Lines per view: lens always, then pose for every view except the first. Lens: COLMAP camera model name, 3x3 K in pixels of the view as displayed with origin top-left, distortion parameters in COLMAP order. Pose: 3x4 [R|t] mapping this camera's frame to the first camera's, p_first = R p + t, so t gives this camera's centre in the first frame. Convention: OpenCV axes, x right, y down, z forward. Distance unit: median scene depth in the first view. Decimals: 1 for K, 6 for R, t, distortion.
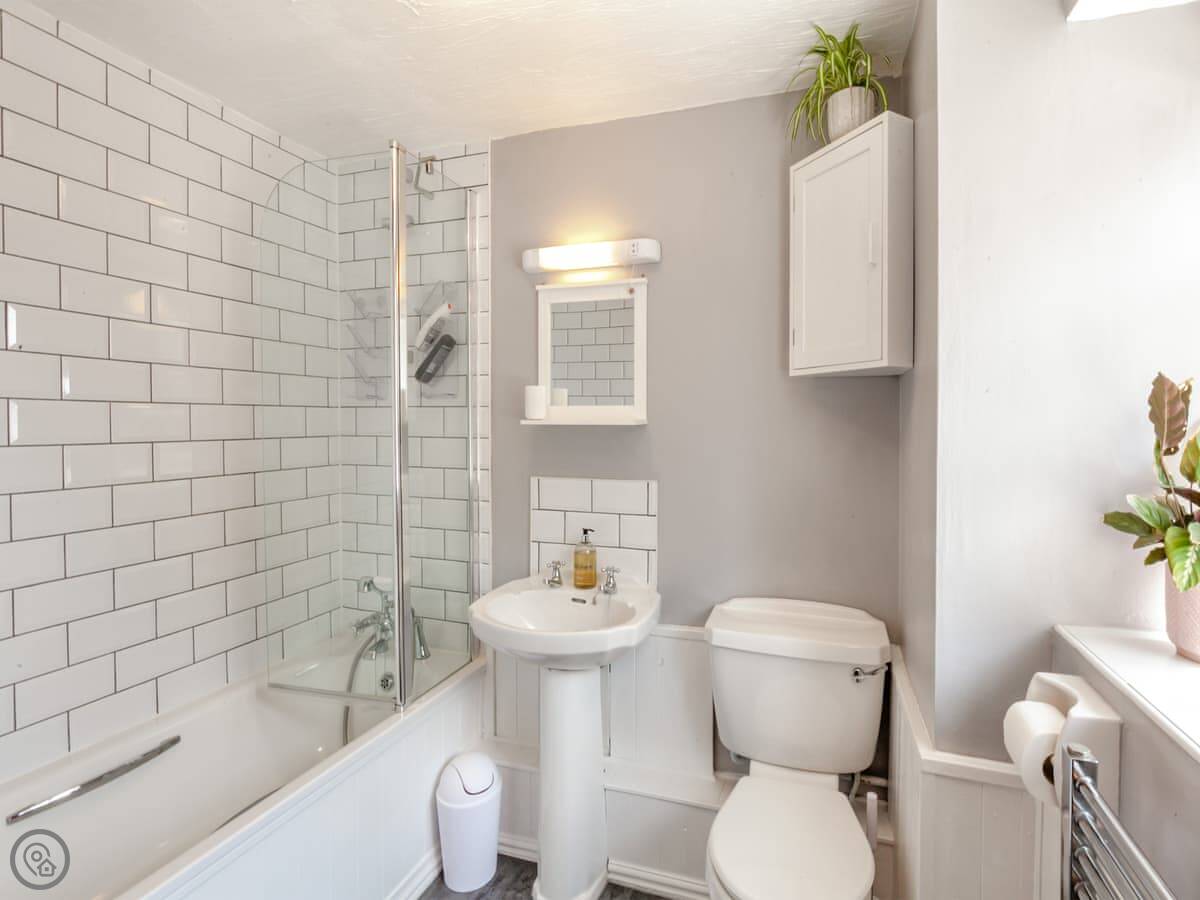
lens RADIAL K [[555.1, 0, 605.8], [0, 555.1, 448.4], [0, 0, 1]] dist [-0.023303, 0.000206]
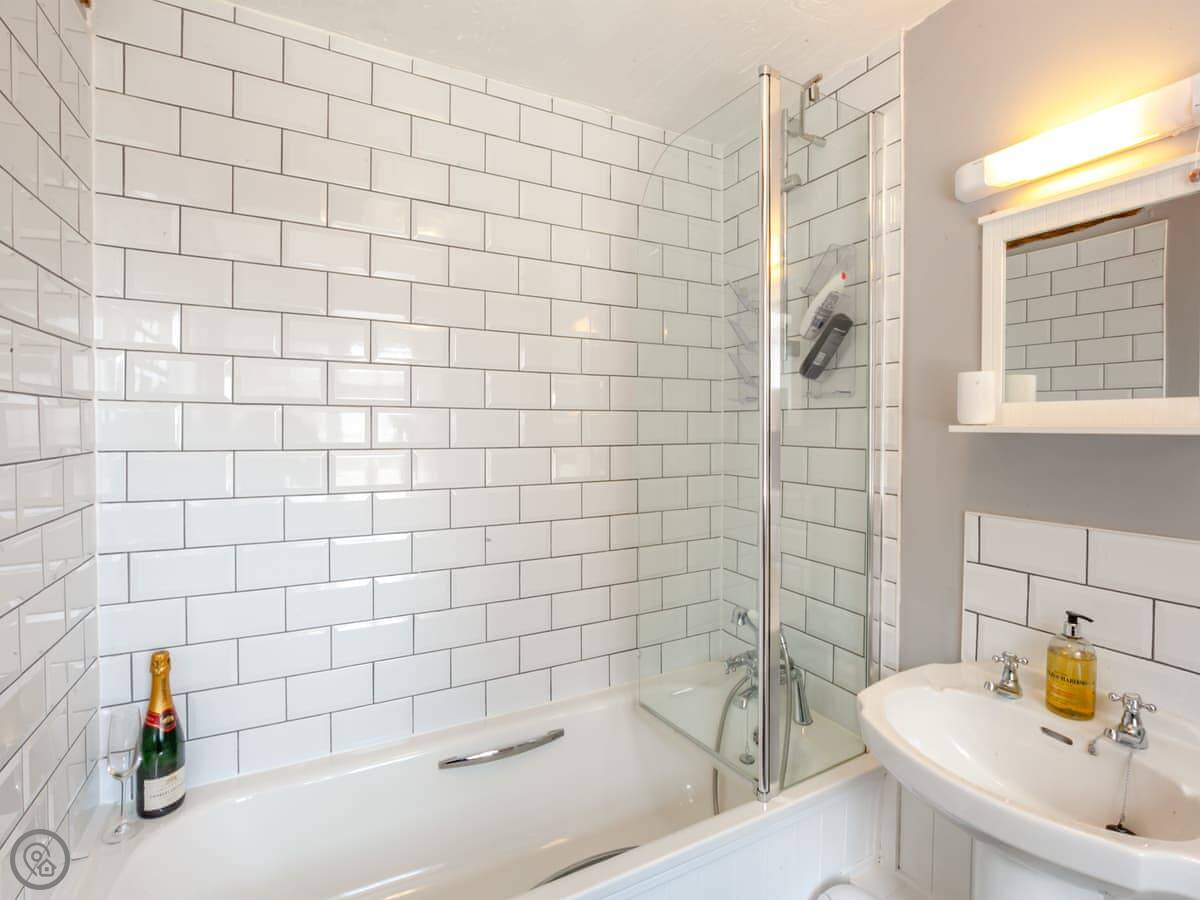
lens RADIAL K [[572.9, 0, 604.1], [0, 572.9, 436.4], [0, 0, 1]] dist [-0.014660, 0.000074]
pose [[0.764637, 0.008783, -0.644401, -0.027503], [-0.029018, 0.999362, -0.020812, -0.010931], [0.643807, 0.034613, 0.764404, 0.196872]]
